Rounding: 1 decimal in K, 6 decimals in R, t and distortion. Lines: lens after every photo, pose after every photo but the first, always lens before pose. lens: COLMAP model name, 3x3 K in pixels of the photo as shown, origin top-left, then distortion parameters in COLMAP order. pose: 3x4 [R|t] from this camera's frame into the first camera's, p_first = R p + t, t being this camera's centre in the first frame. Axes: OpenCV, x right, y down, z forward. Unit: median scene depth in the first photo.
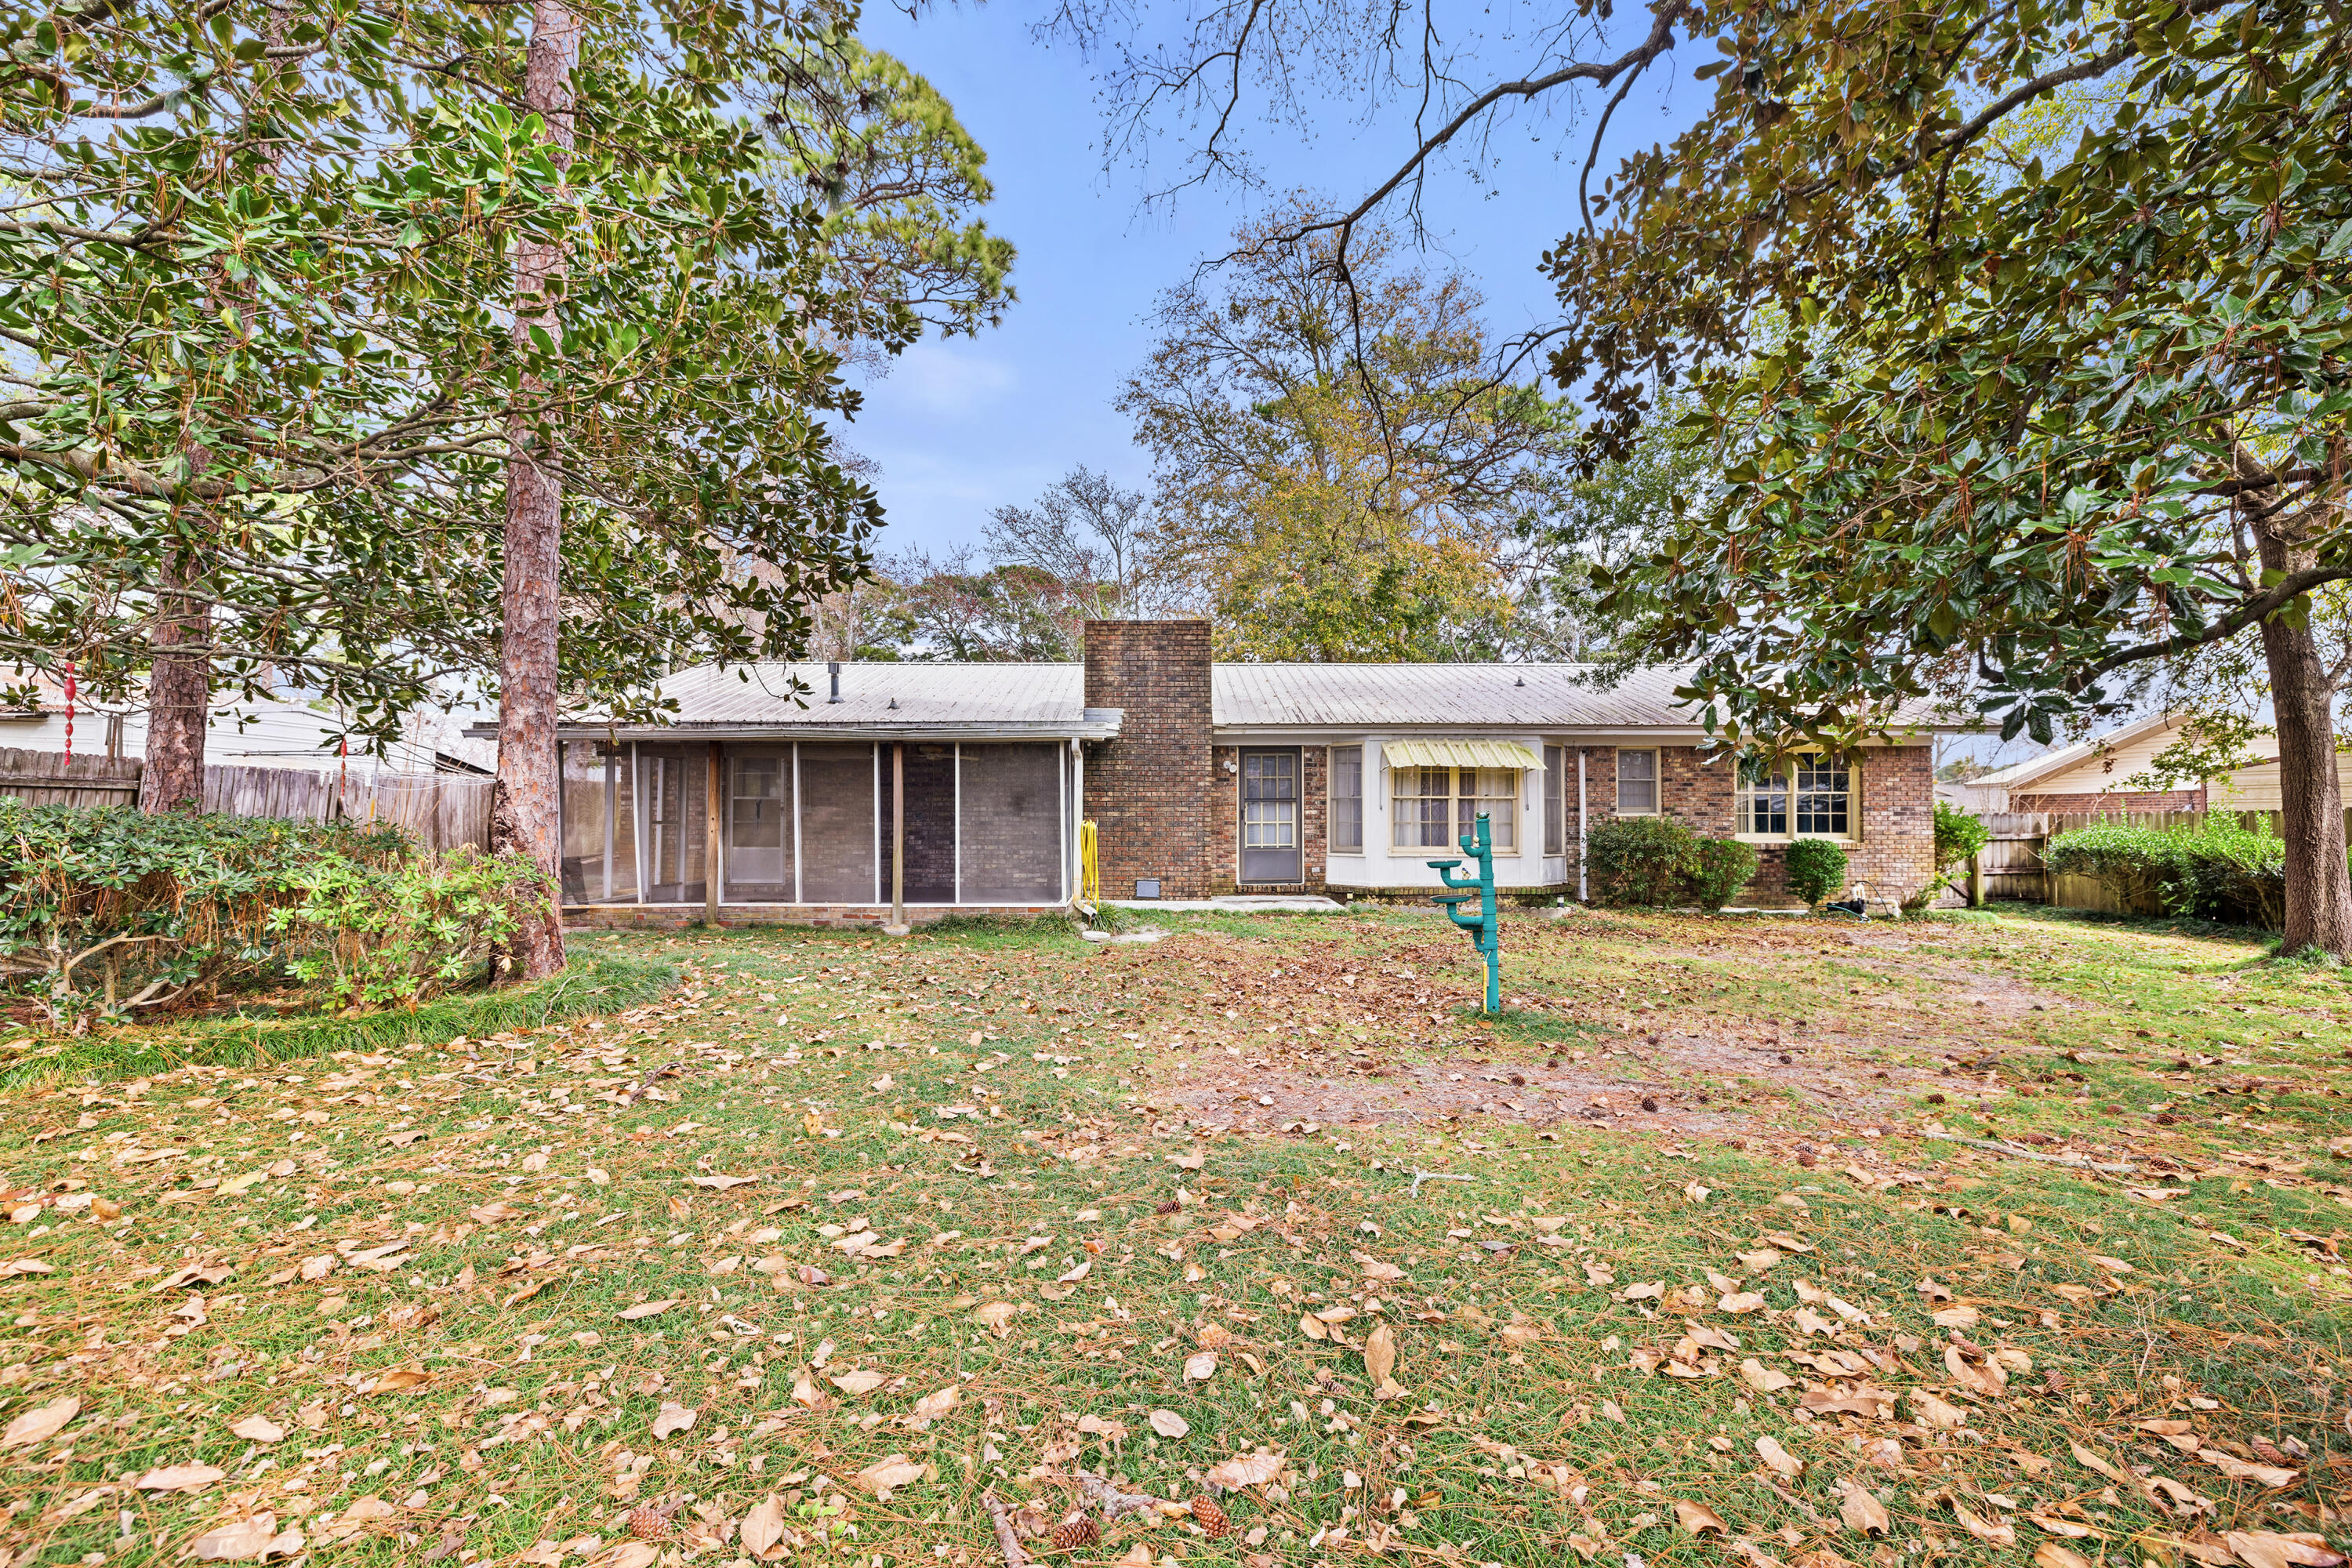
lens RADIAL K [[999.7, 0, 1187.7], [0, 999.7, 807.4], [0, 0, 1]] dist [-0.001578, -0.000652]
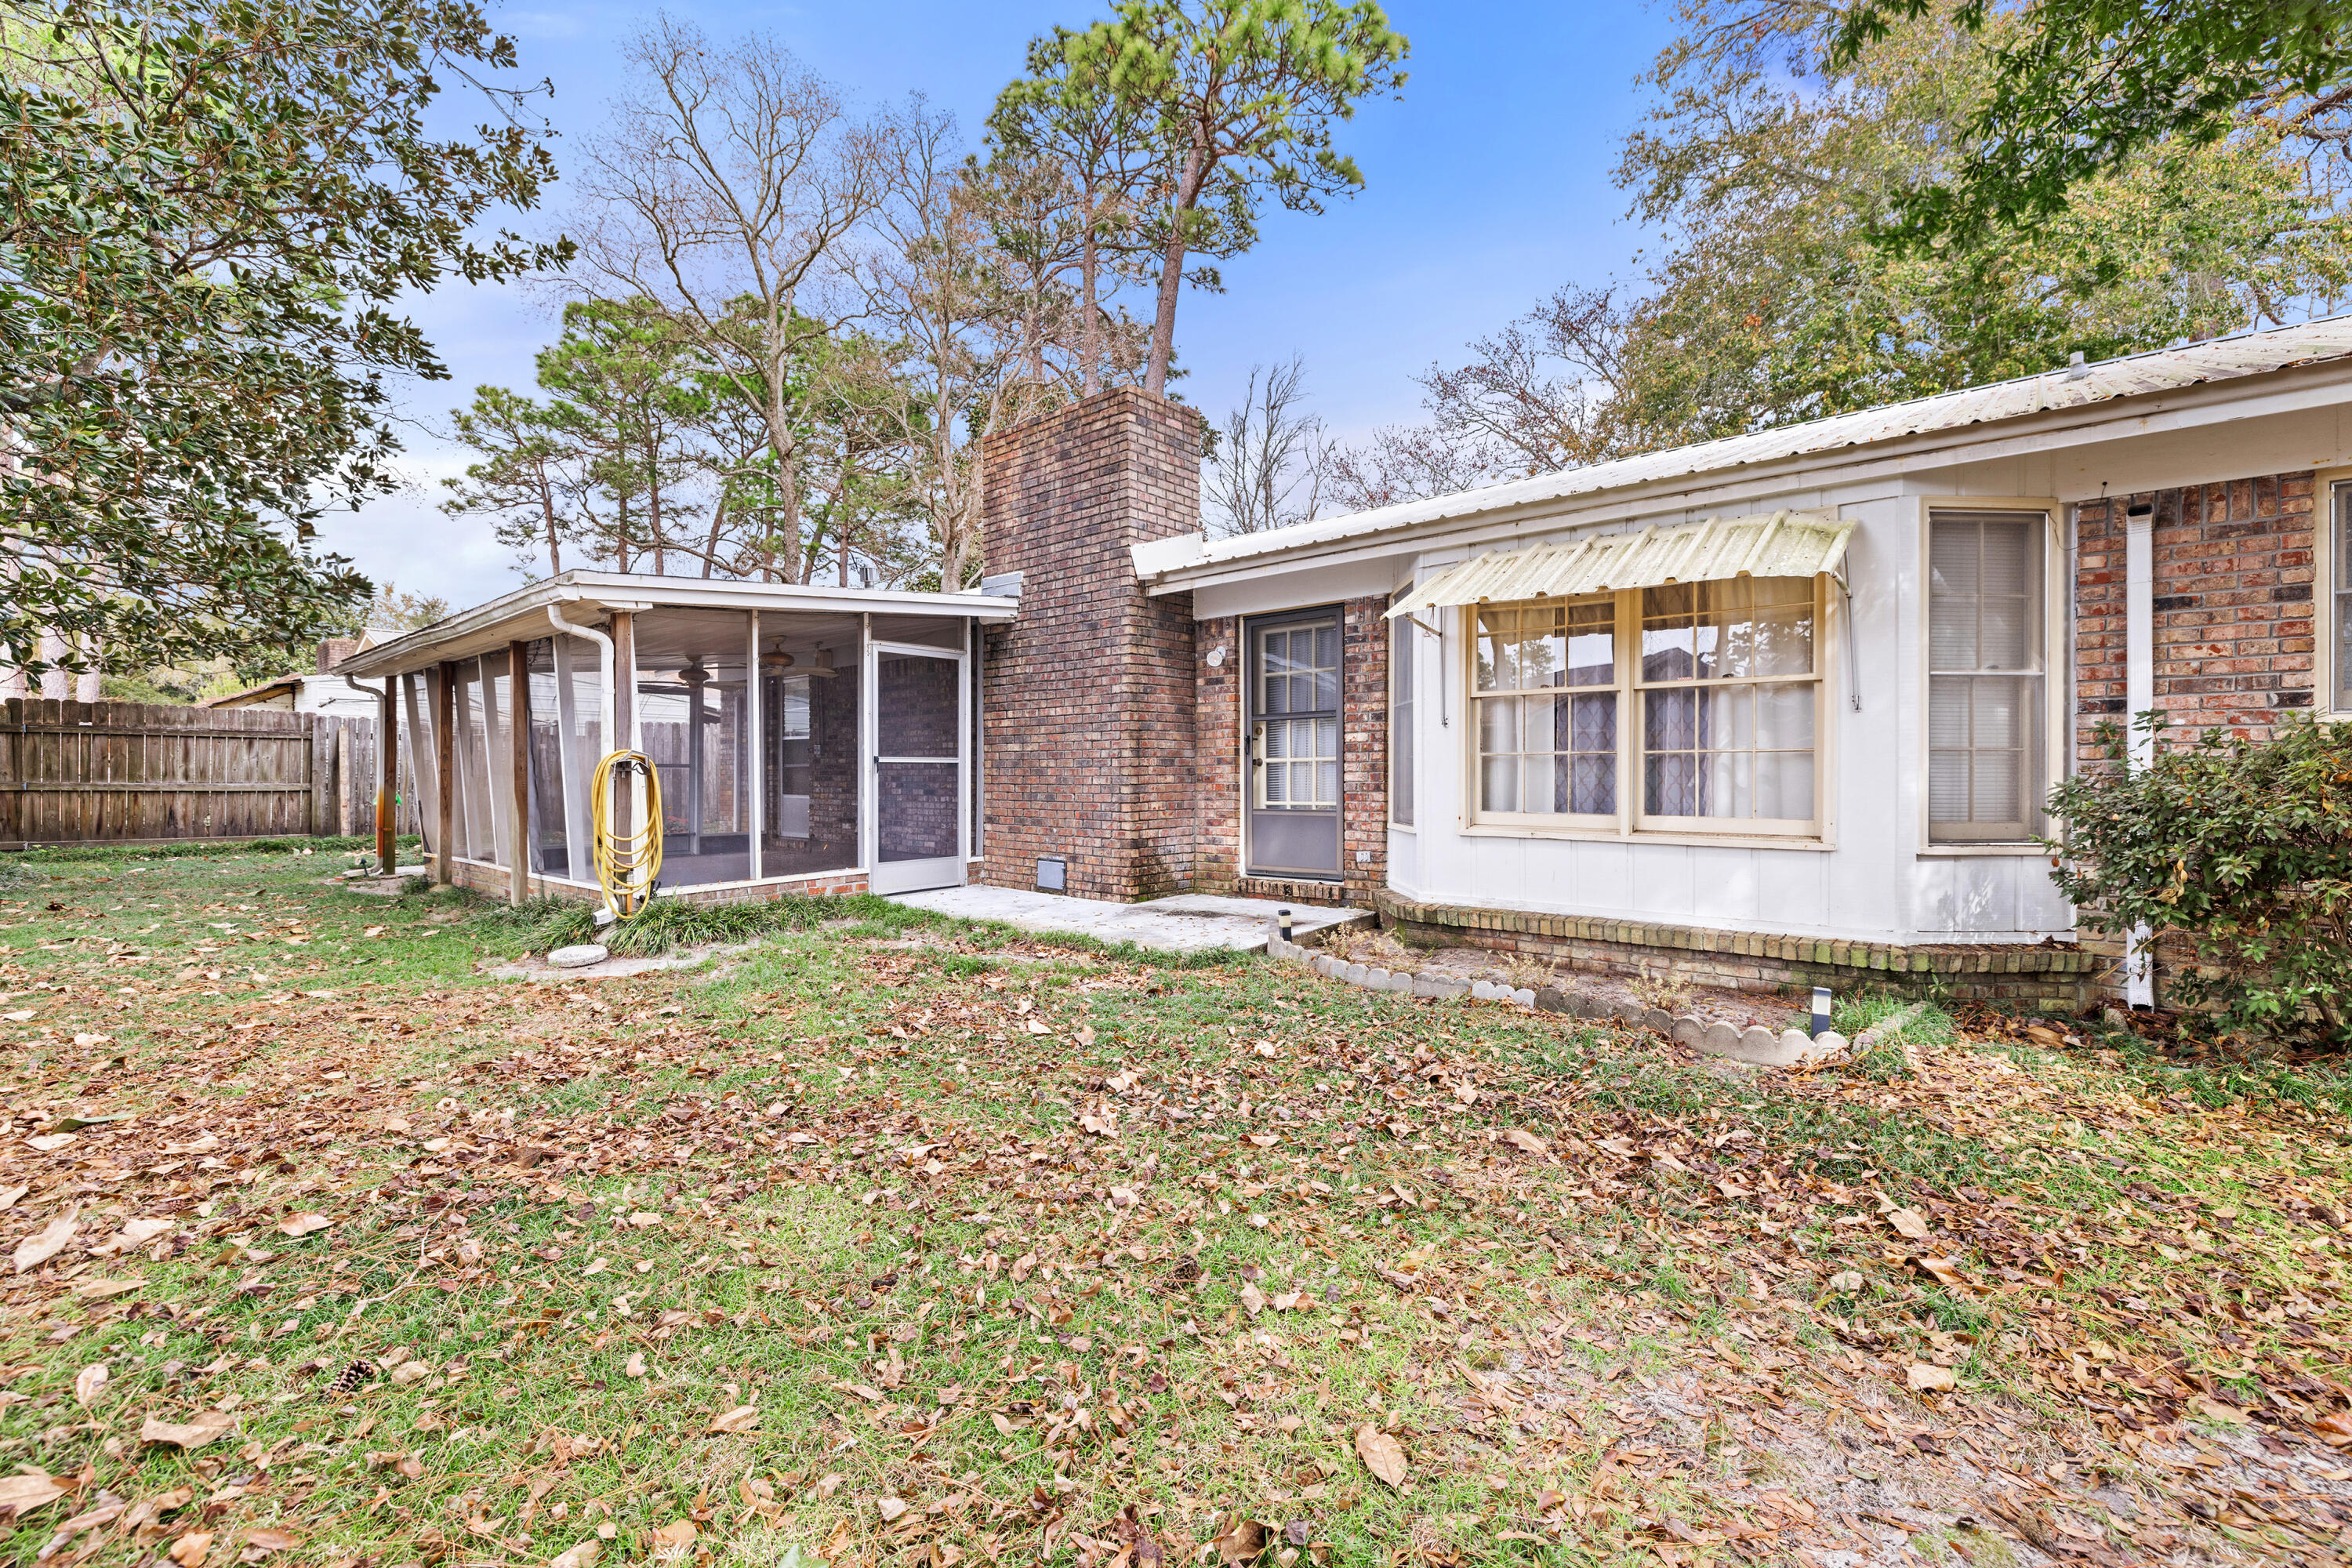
lens RADIAL K [[999.7, 0, 1174.5], [0, 999.7, 782.2], [0, 0, 1]] dist [-0.001578, -0.000652]
pose [[0.740818, 0.003353, -0.671697, 0.406913], [0.008385, 0.999863, 0.014239, 0.020106], [0.671653, -0.016181, 0.740689, 0.619475]]
